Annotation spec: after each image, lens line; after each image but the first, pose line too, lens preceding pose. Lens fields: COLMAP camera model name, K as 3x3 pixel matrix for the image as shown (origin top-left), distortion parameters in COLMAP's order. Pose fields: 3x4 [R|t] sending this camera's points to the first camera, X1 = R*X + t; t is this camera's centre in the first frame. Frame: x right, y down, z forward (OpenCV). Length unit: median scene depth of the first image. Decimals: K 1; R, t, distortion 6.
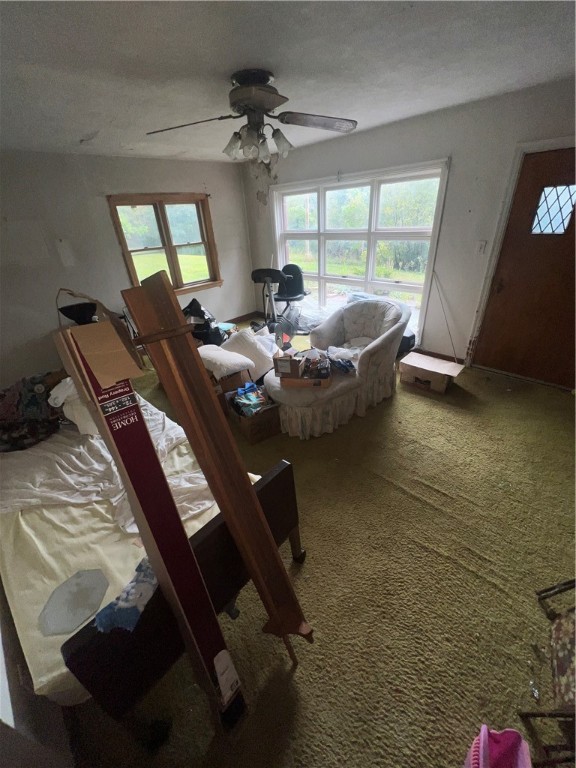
lens RADIAL K [[307.5, 0, 287.9], [0, 307.5, 382.7], [0, 0, 1]] dist [-0.000980, -0.000169]
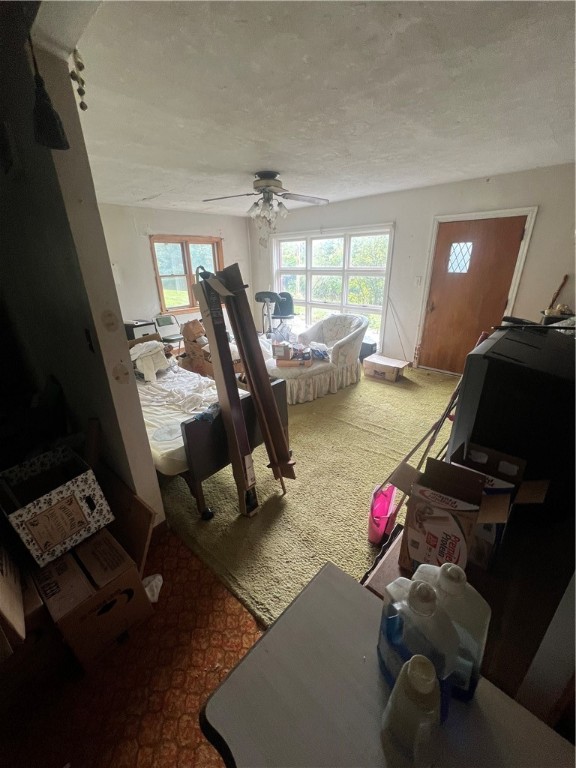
lens RADIAL K [[307.5, 0, 289.5], [0, 307.5, 383.9], [0, 0, 1]] dist [-0.000980, -0.000169]
pose [[0.998738, 0.028533, 0.041323, -0.016255], [-0.023276, 0.992190, -0.122548, 0.221633], [-0.044497, 0.121431, 0.991602, -0.332407]]
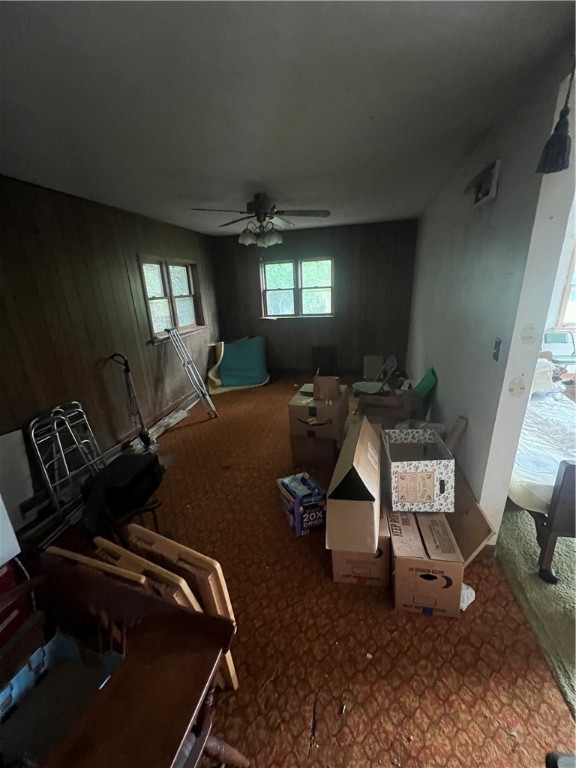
lens RADIAL K [[307.5, 0, 290.0], [0, 307.5, 386.2], [0, 0, 1]] dist [-0.000980, -0.000169]
pose [[0.506615, 0.313394, -0.803197, -0.056913], [-0.401546, 0.910157, 0.101854, 0.245625], [0.762956, 0.270920, 0.586942, -0.395439]]
